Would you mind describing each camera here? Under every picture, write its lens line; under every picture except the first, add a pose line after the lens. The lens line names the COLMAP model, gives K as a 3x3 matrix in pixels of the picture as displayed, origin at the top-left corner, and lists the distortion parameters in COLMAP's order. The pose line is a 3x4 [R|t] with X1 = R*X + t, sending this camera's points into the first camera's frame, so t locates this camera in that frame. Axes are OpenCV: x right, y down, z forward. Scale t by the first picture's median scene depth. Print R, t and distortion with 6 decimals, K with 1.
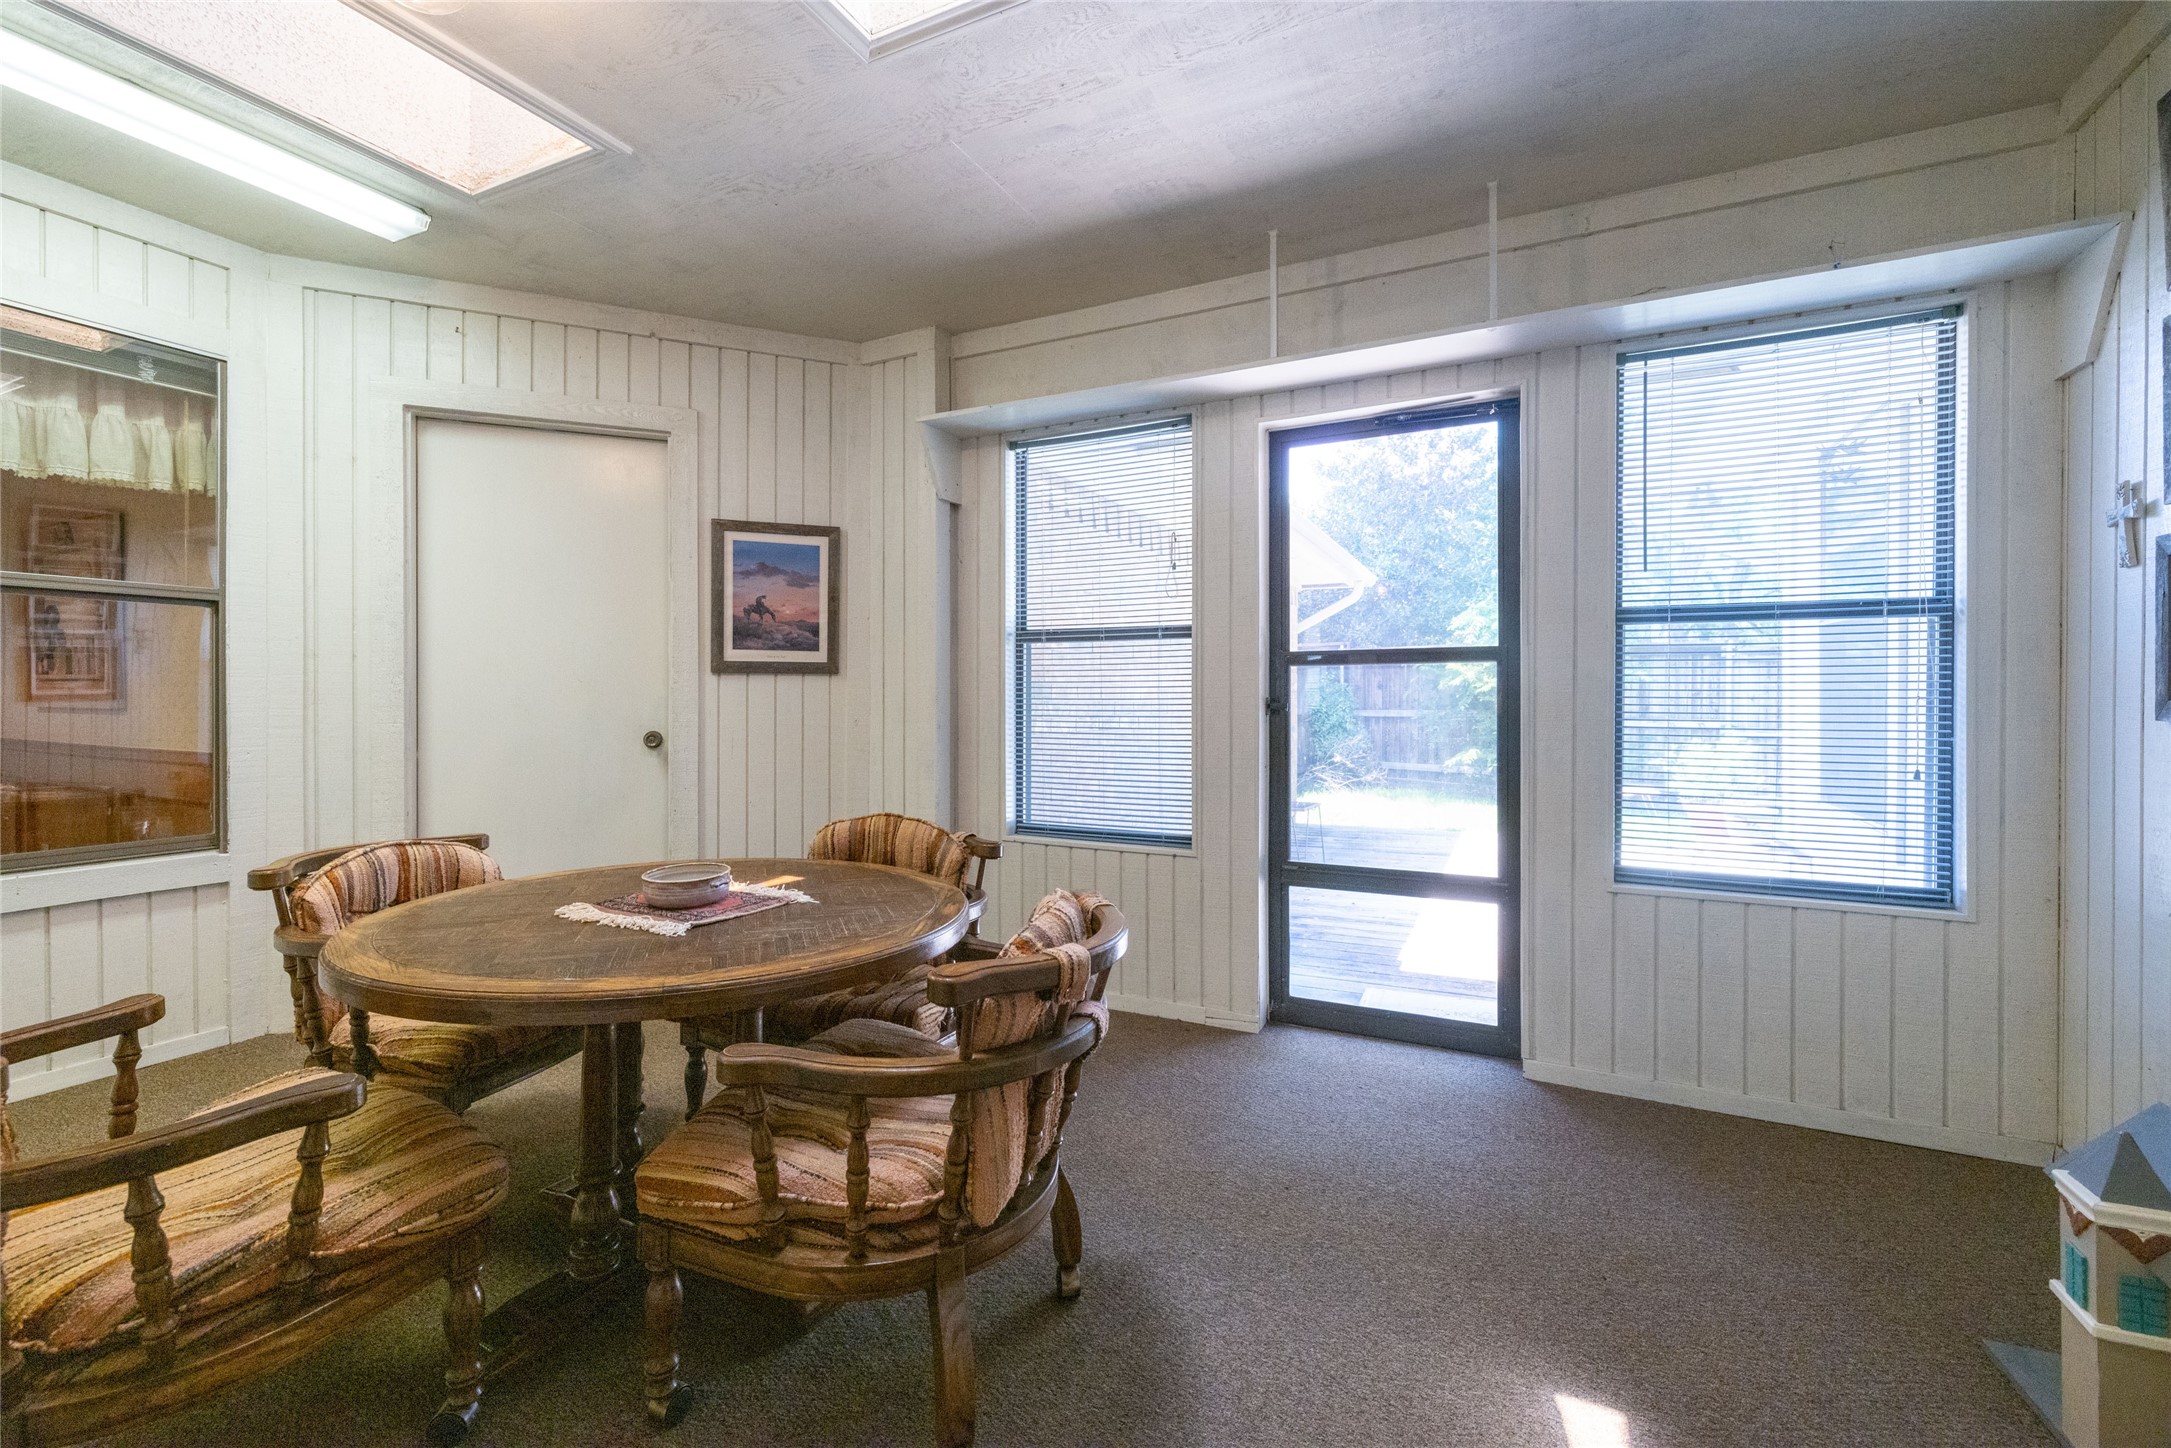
lens RADIAL K [[905.7, 0, 1081.9], [0, 905.7, 701.2], [0, 0, 1]] dist [0.000182, 0.000401]
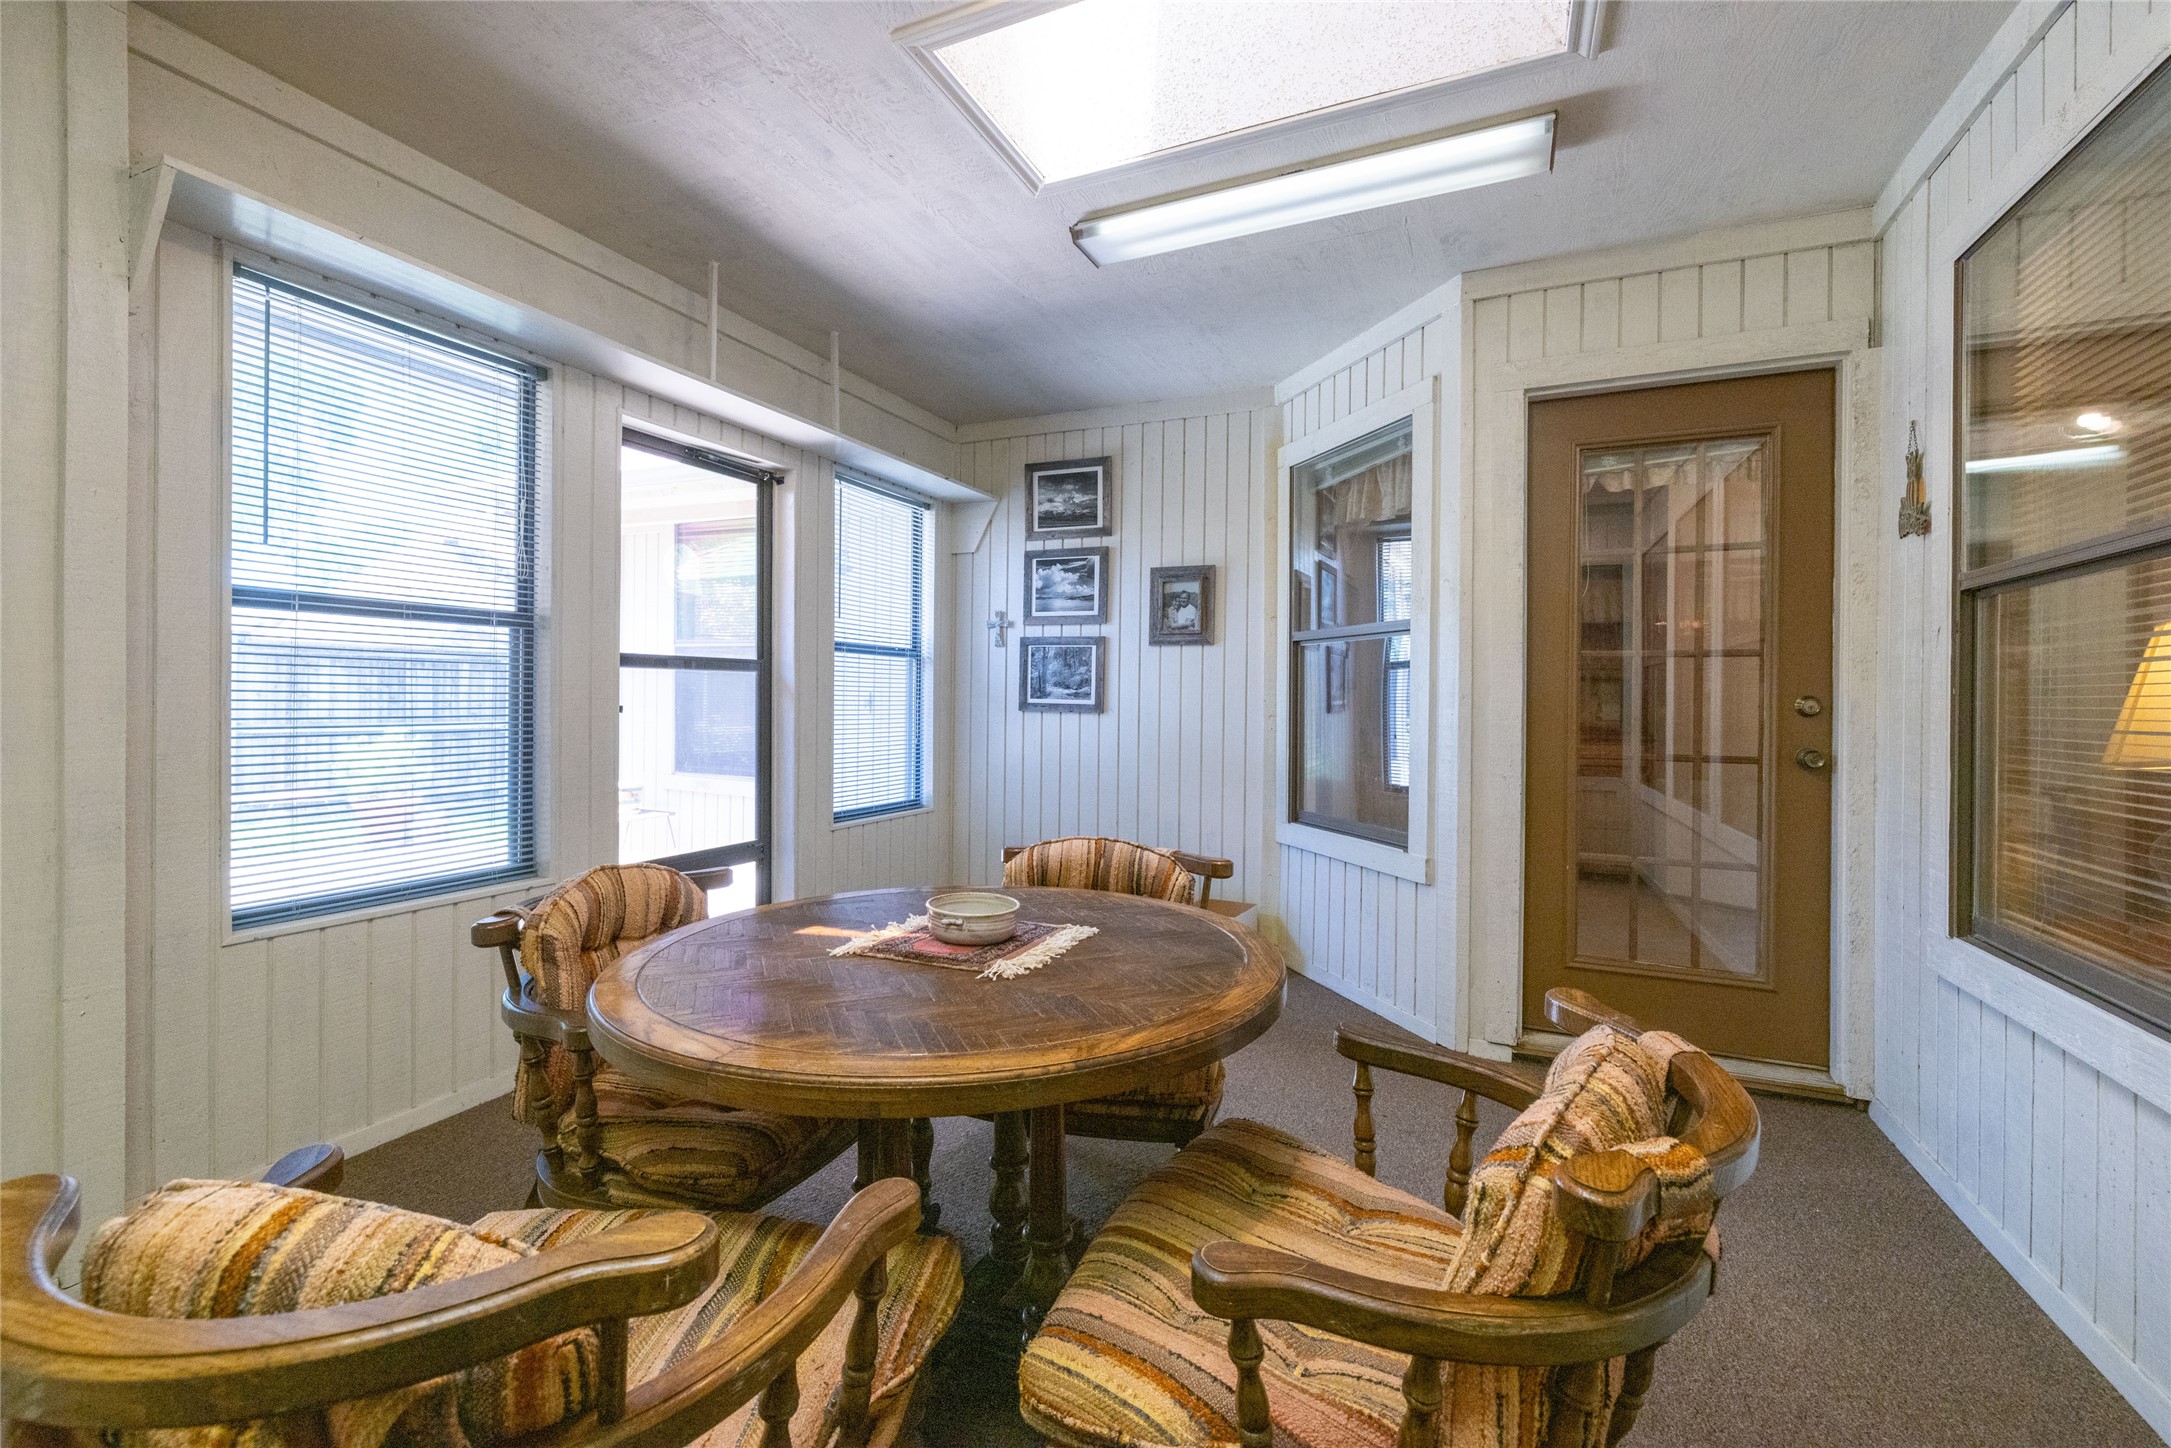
lens RADIAL K [[905.7, 0, 1081.9], [0, 905.7, 701.2], [0, 0, 1]] dist [0.000182, 0.000401]
pose [[-0.042736, -0.000123, 0.999086, -0.947486], [-0.008074, 0.999967, -0.000222, -0.003927], [-0.999054, -0.008076, -0.042736, 0.659111]]
